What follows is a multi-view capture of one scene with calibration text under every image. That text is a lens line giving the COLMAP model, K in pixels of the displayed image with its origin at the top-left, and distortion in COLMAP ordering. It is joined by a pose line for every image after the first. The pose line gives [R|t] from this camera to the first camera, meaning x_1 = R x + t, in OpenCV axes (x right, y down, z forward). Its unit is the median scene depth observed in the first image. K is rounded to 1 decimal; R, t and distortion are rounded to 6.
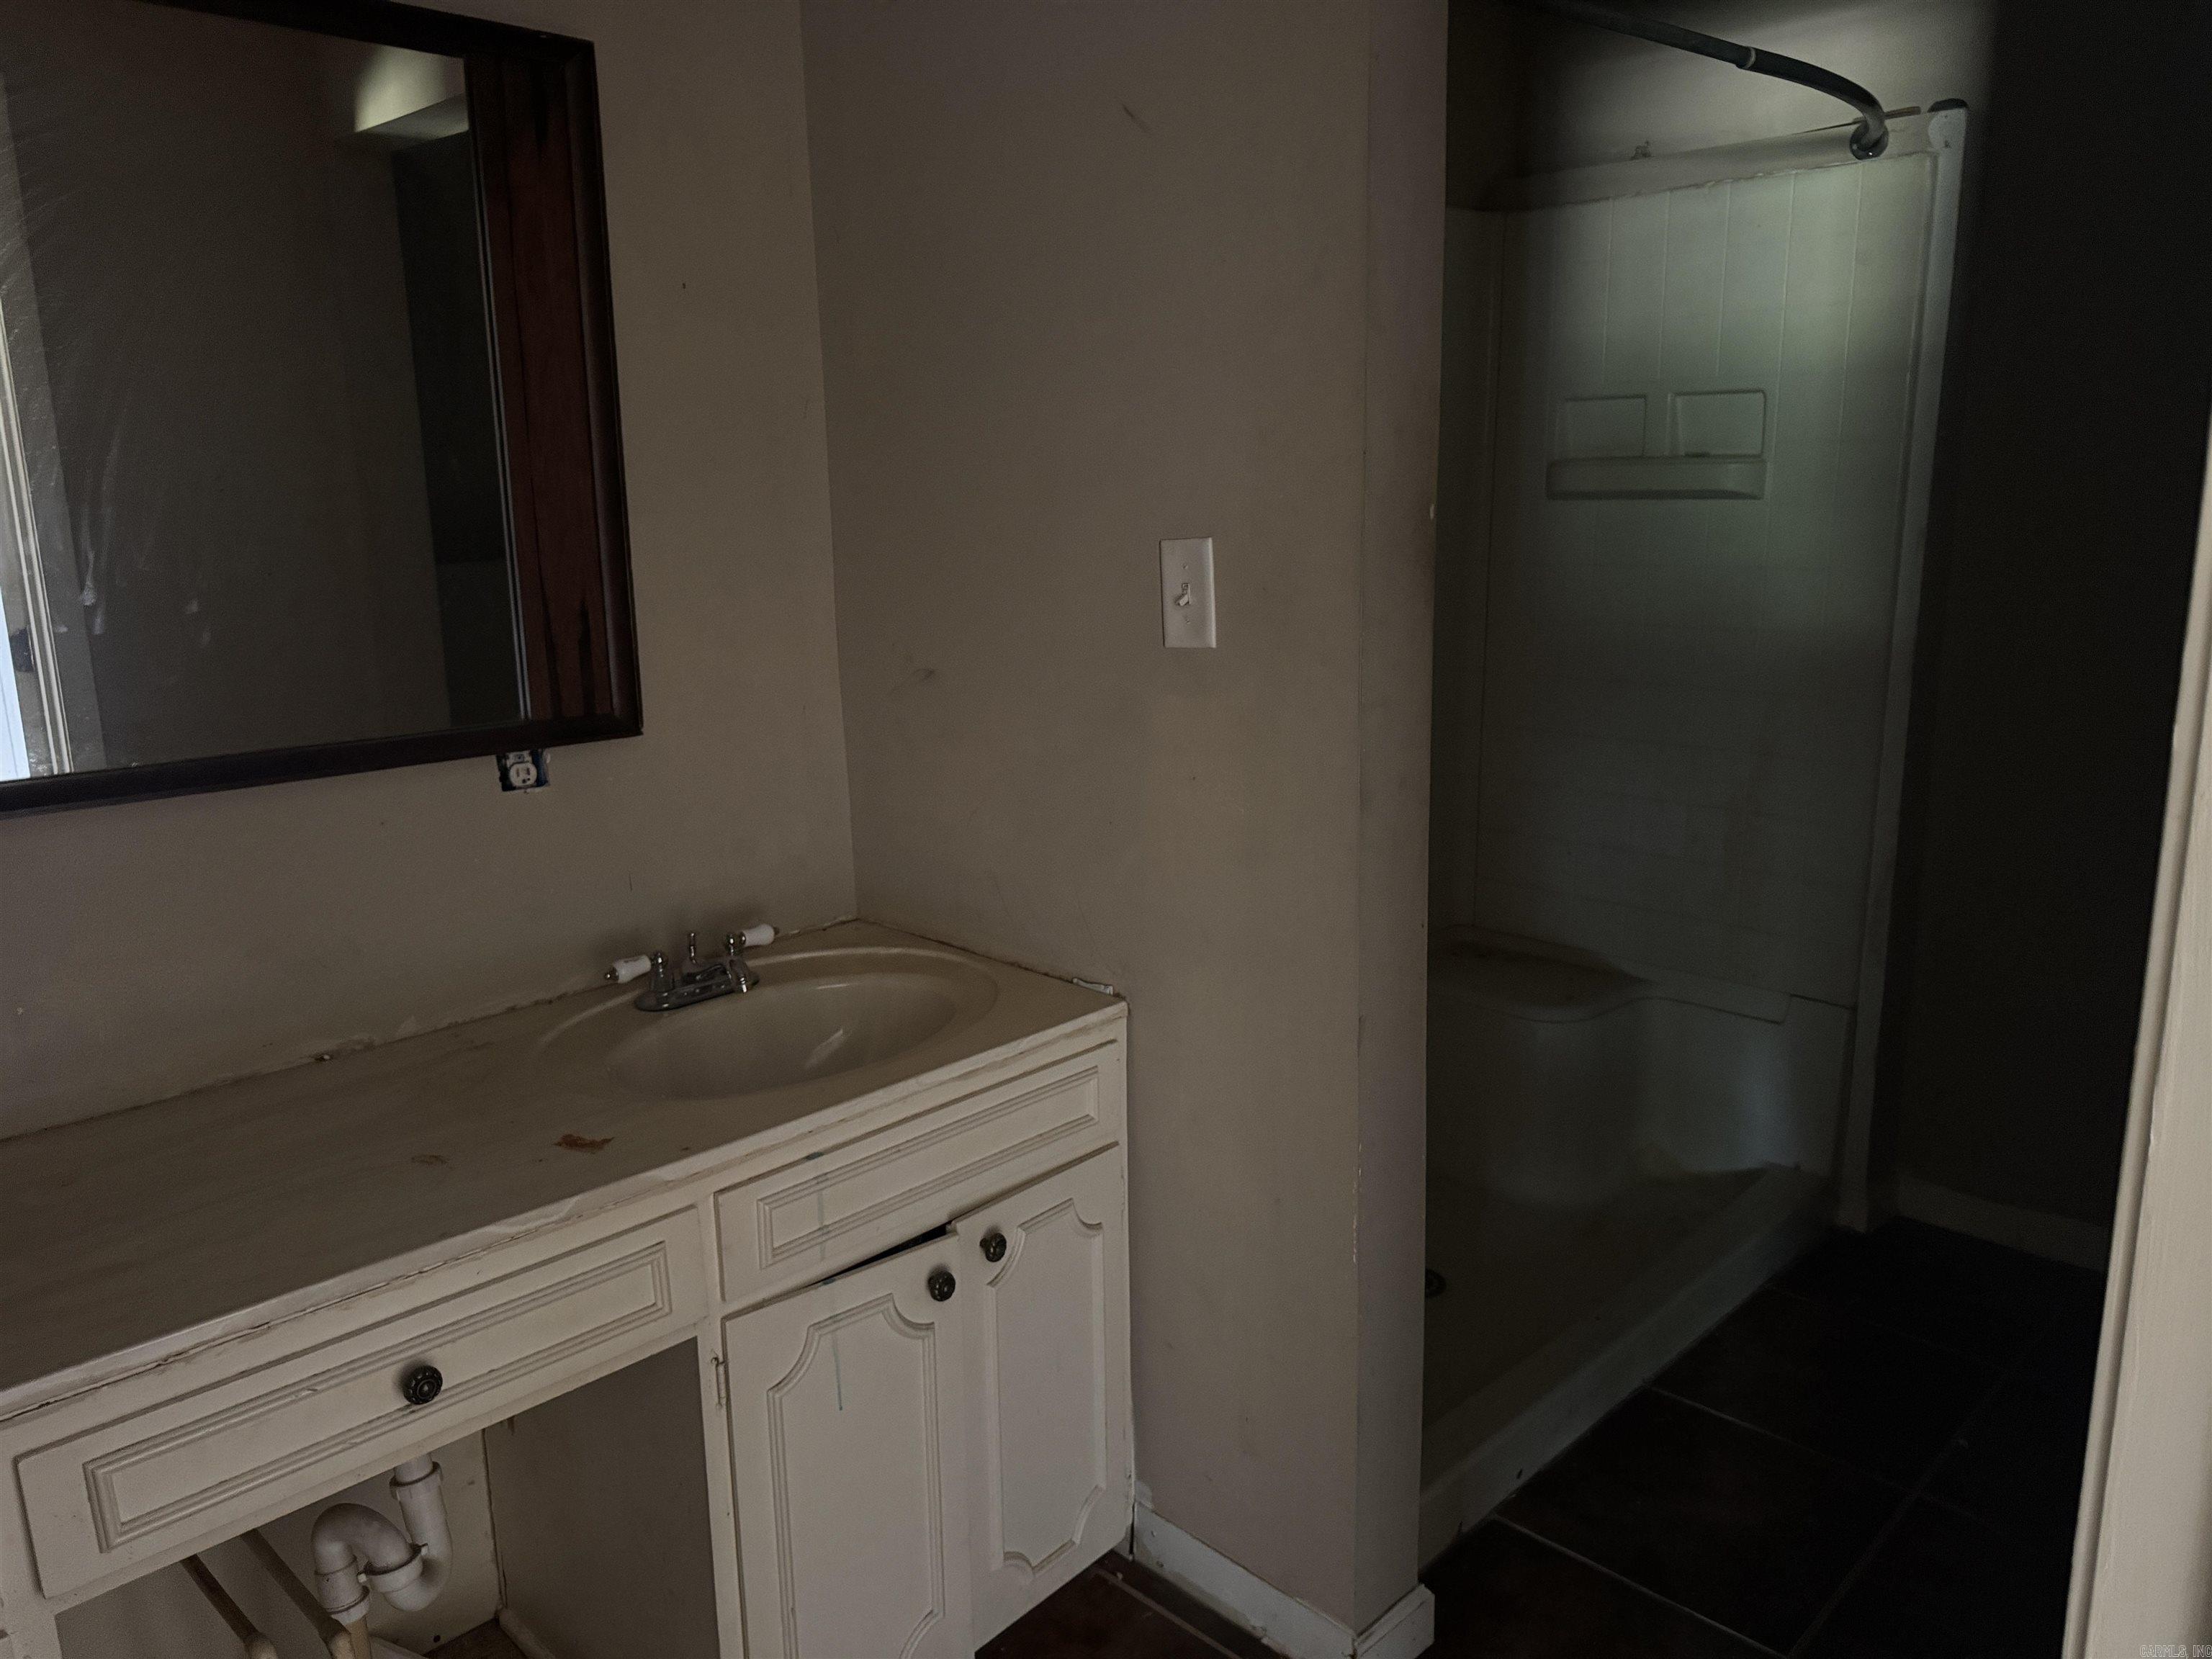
lens RADIAL K [[1553.7, 0, 1106.0], [0, 1553.7, 829.5], [0, 0, 1]] dist [0.094694, -0.143080]
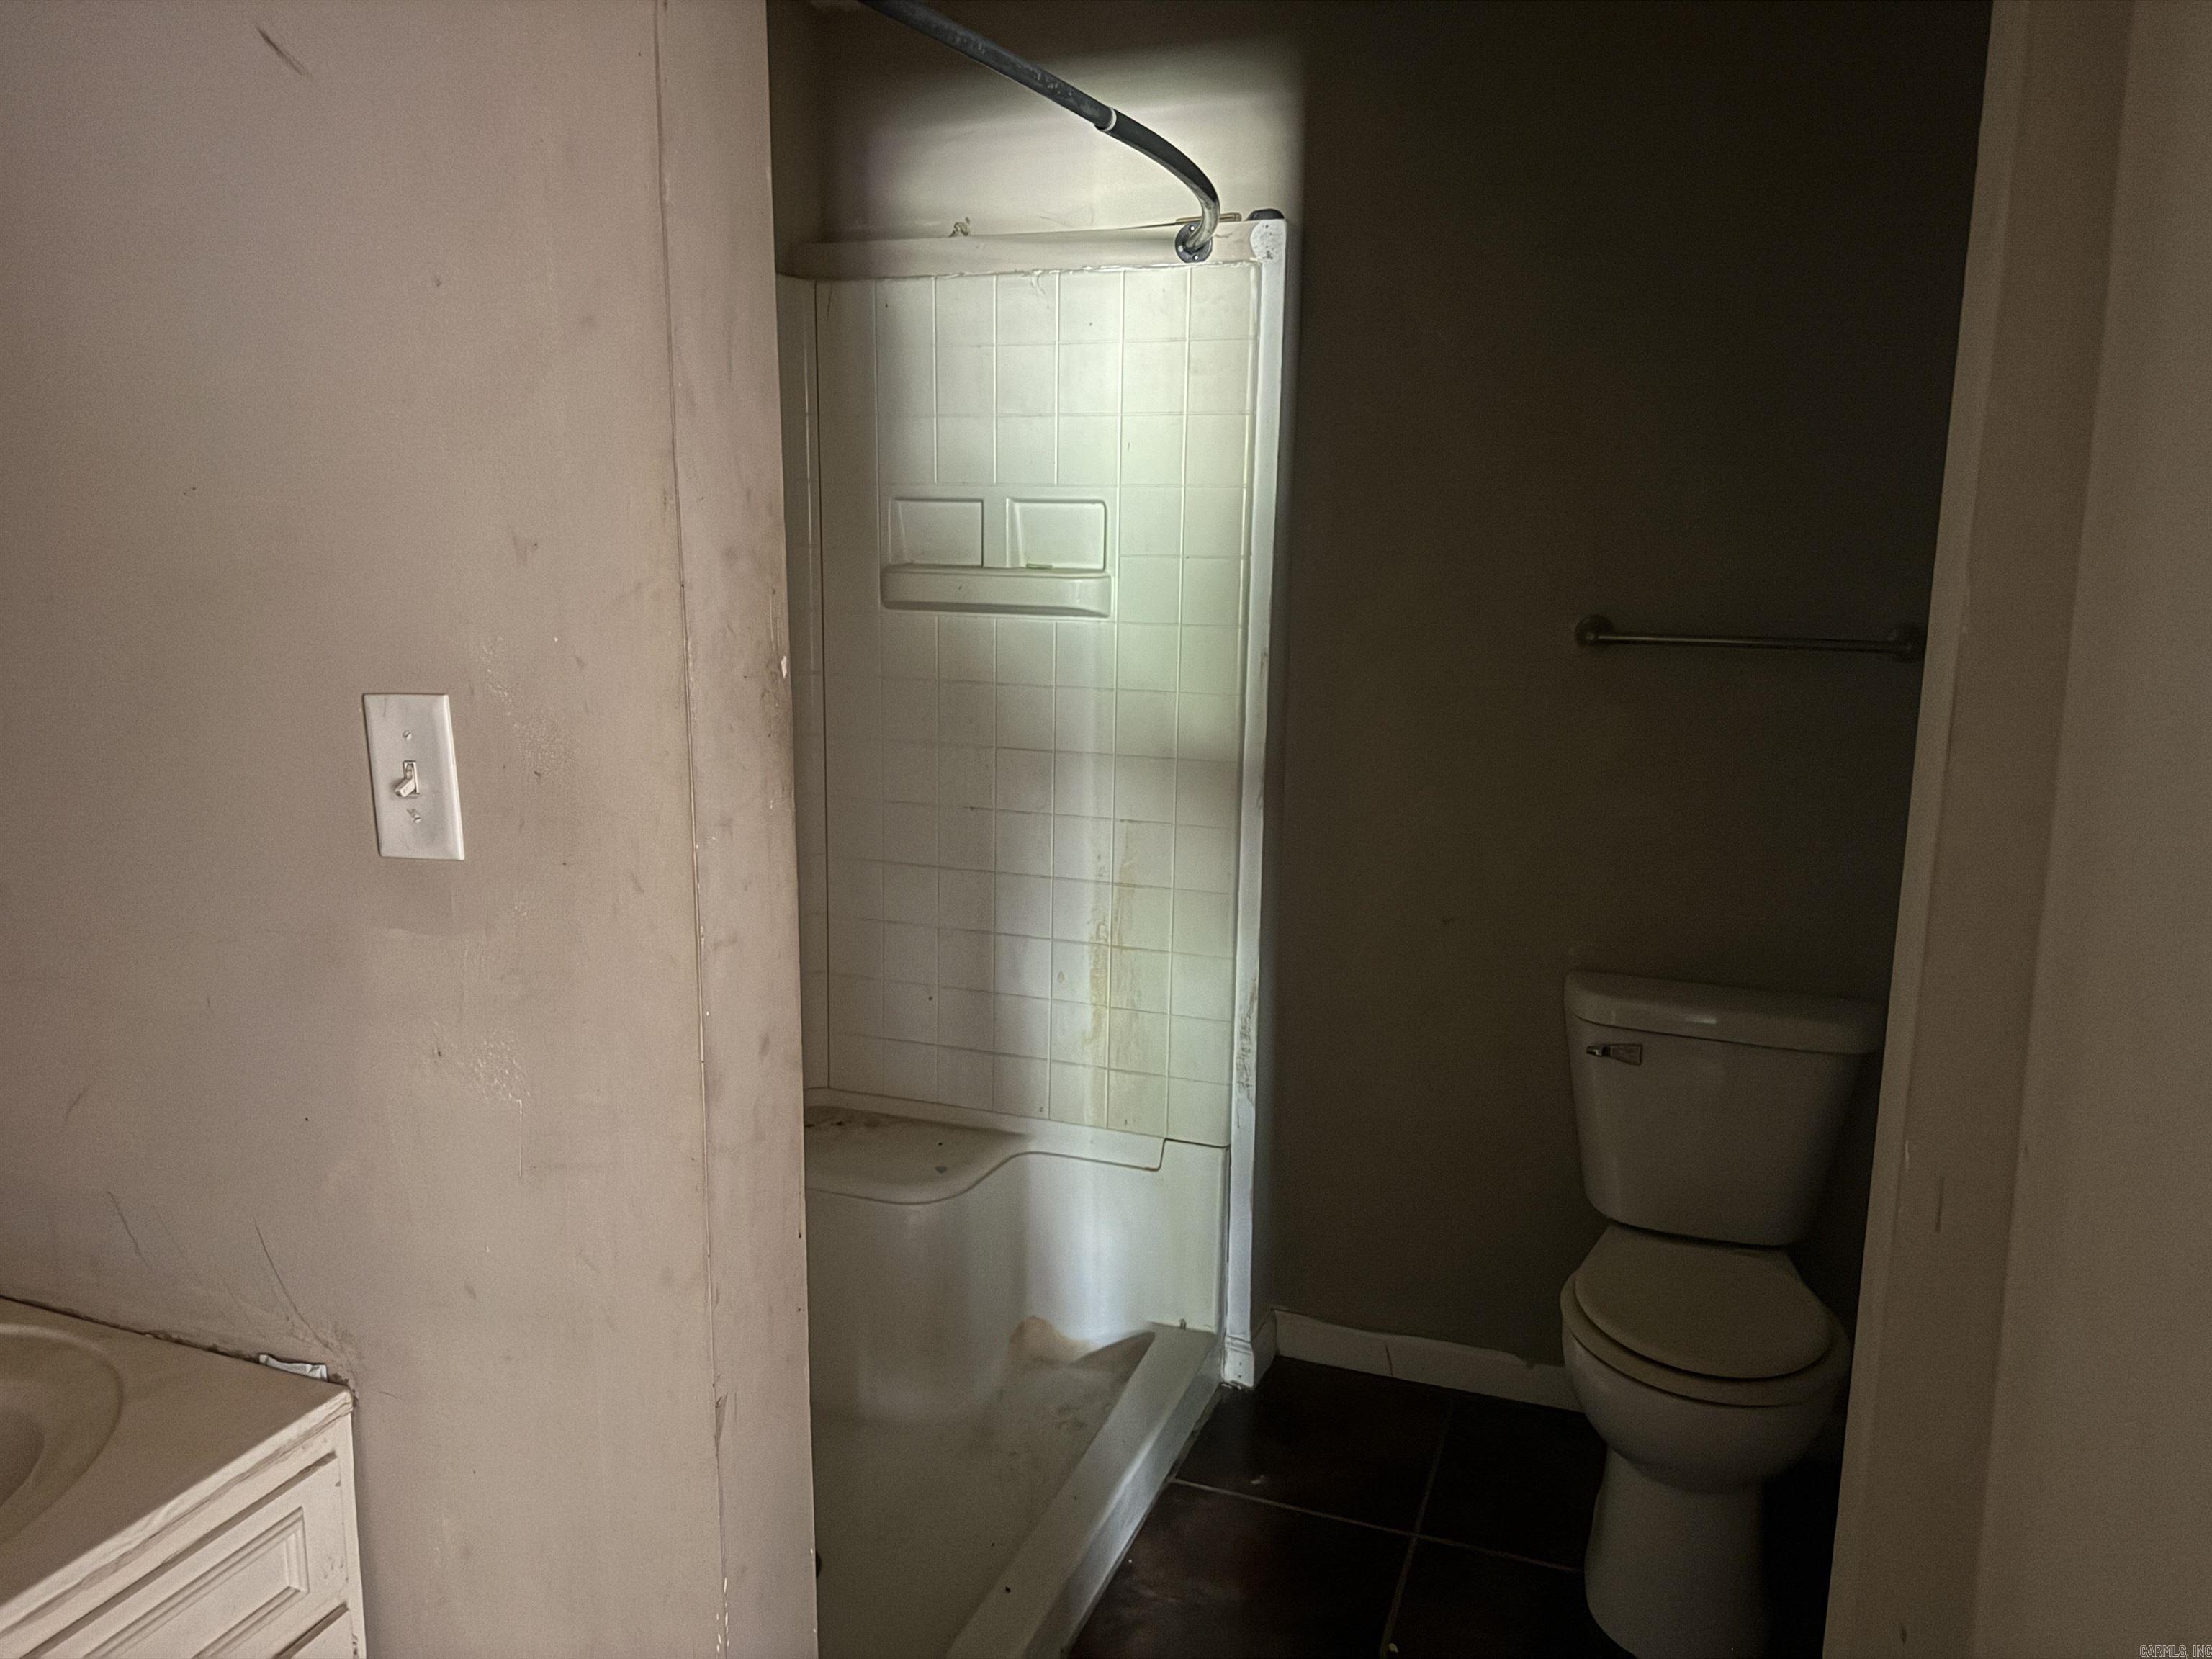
lens RADIAL K [[1526.3, 0, 1106.0], [0, 1526.3, 829.5], [0, 0, 1]] dist [0.008077, -0.003094]
pose [[0.902276, -0.047614, 0.428522, 0.035004], [0.064319, 0.997627, -0.024580, -0.085691], [-0.426335, 0.049740, 0.903197, 0.268921]]
